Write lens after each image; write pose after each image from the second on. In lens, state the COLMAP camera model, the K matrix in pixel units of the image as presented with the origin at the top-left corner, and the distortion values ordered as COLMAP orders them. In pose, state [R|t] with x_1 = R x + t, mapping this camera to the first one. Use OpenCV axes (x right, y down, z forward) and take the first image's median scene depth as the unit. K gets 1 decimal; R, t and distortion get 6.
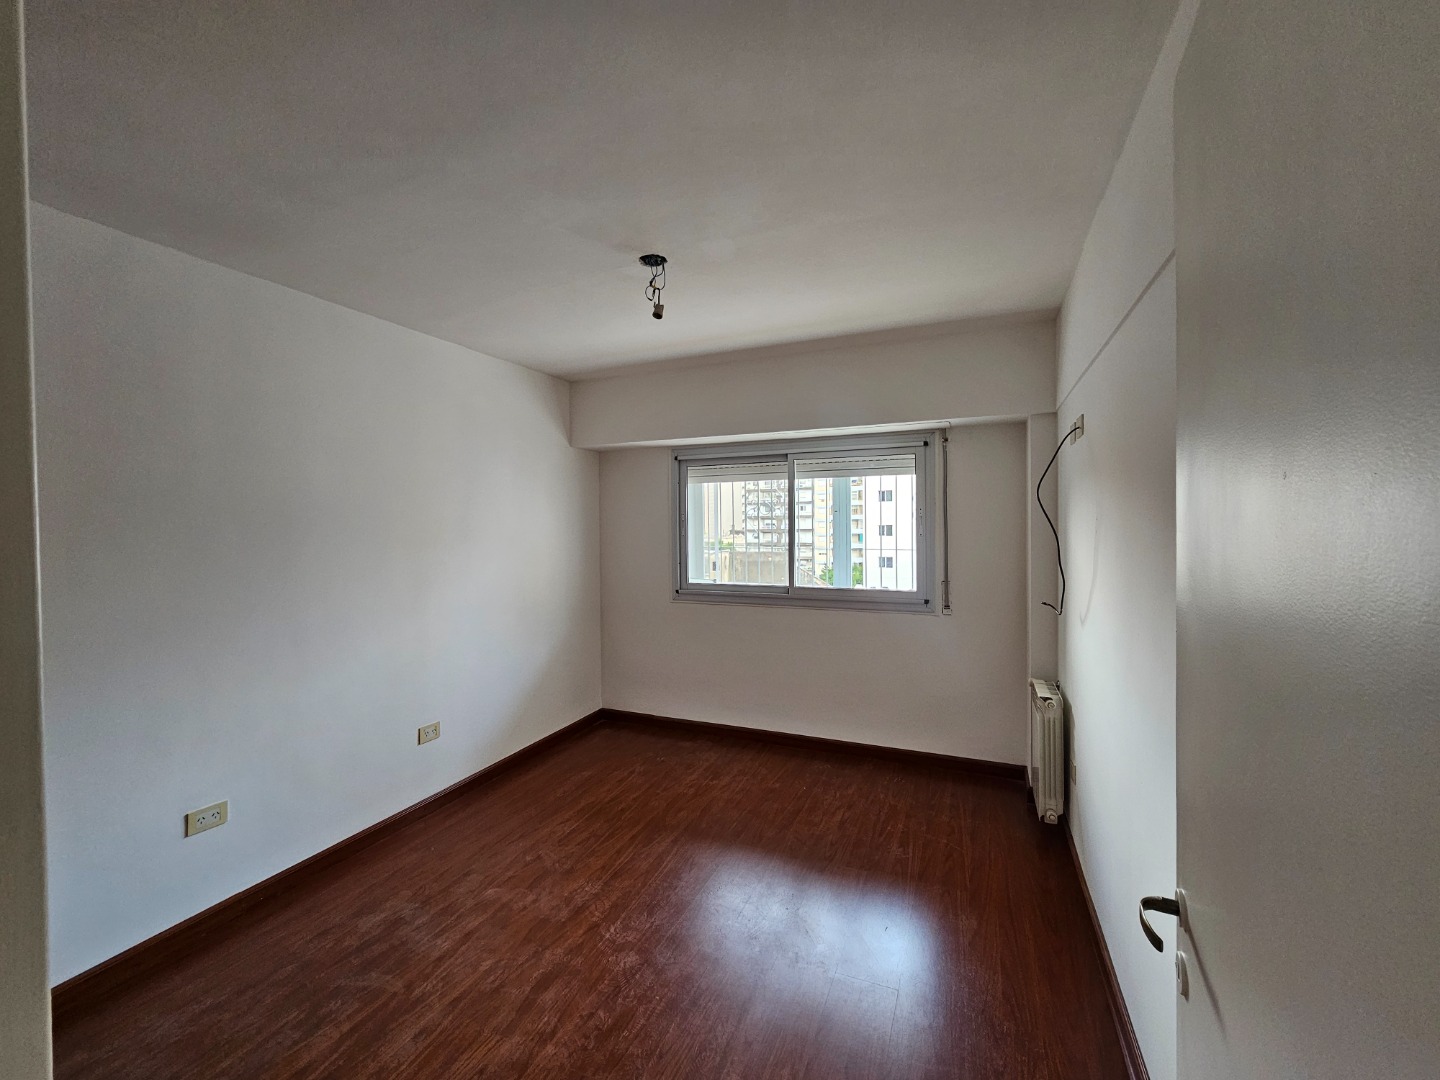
lens RADIAL K [[590.1, 0, 726.9], [0, 590.1, 530.7], [0, 0, 1]] dist [0.000433, 0.000298]
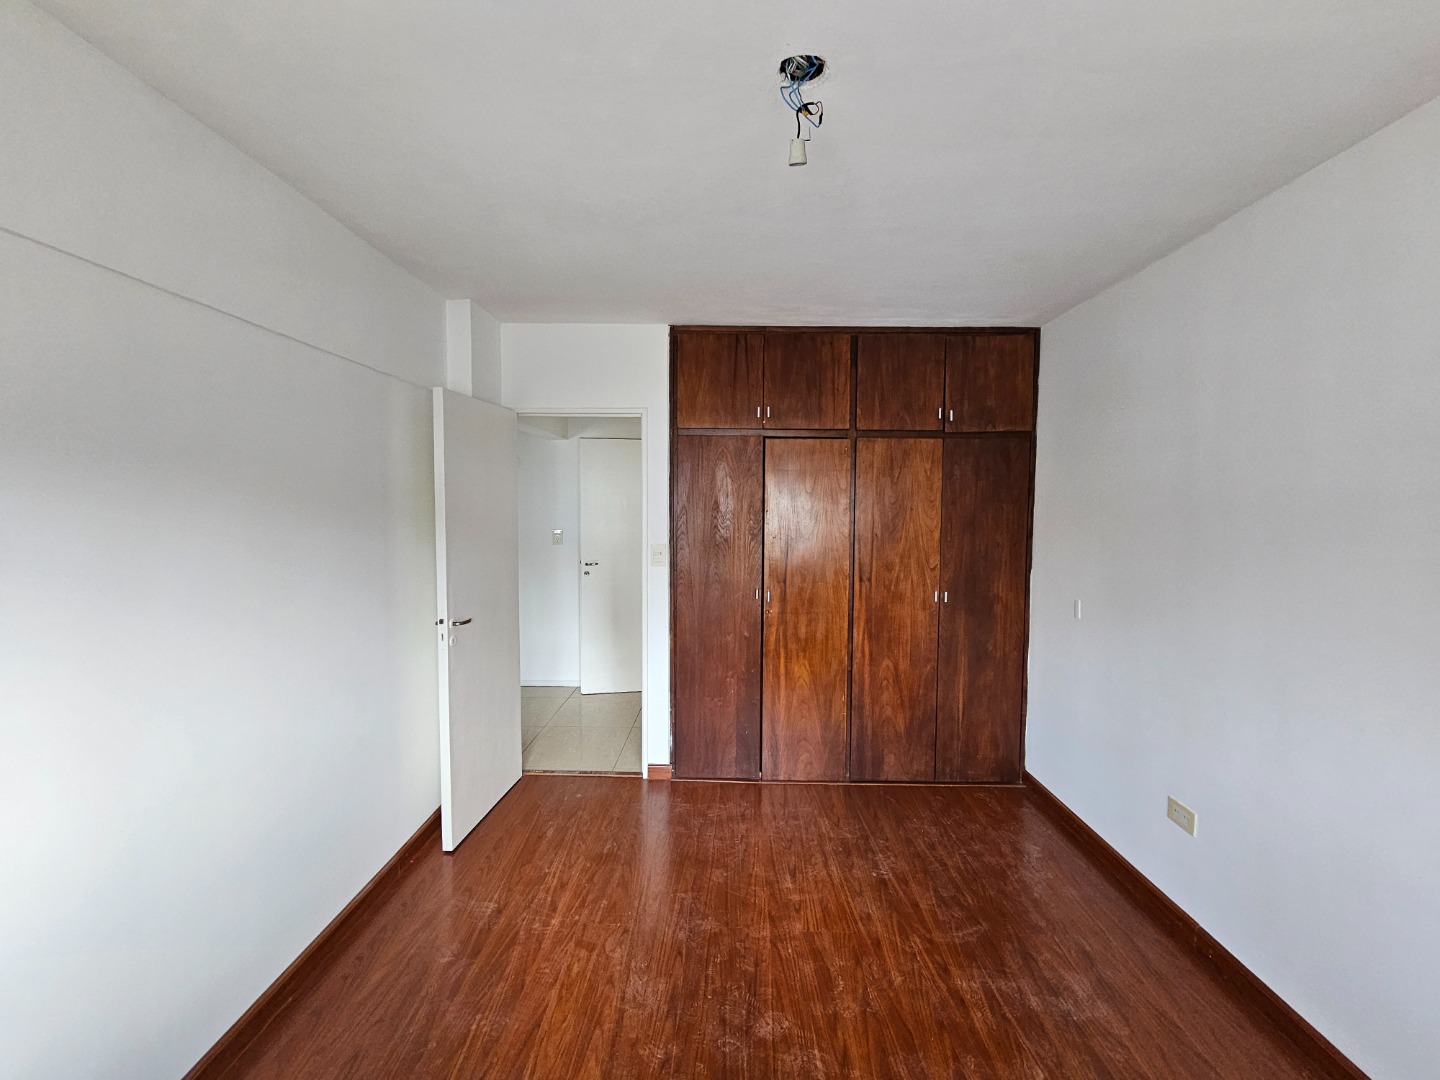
lens RADIAL K [[590.1, 0, 717.9], [0, 590.1, 536.6], [0, 0, 1]] dist [0.000433, 0.000298]
pose [[-0.927569, 0.030897, -0.372373, 0.216532], [0.000966, 0.996770, 0.080299, -0.065847], [0.373652, 0.074123, -0.924603, 1.859270]]
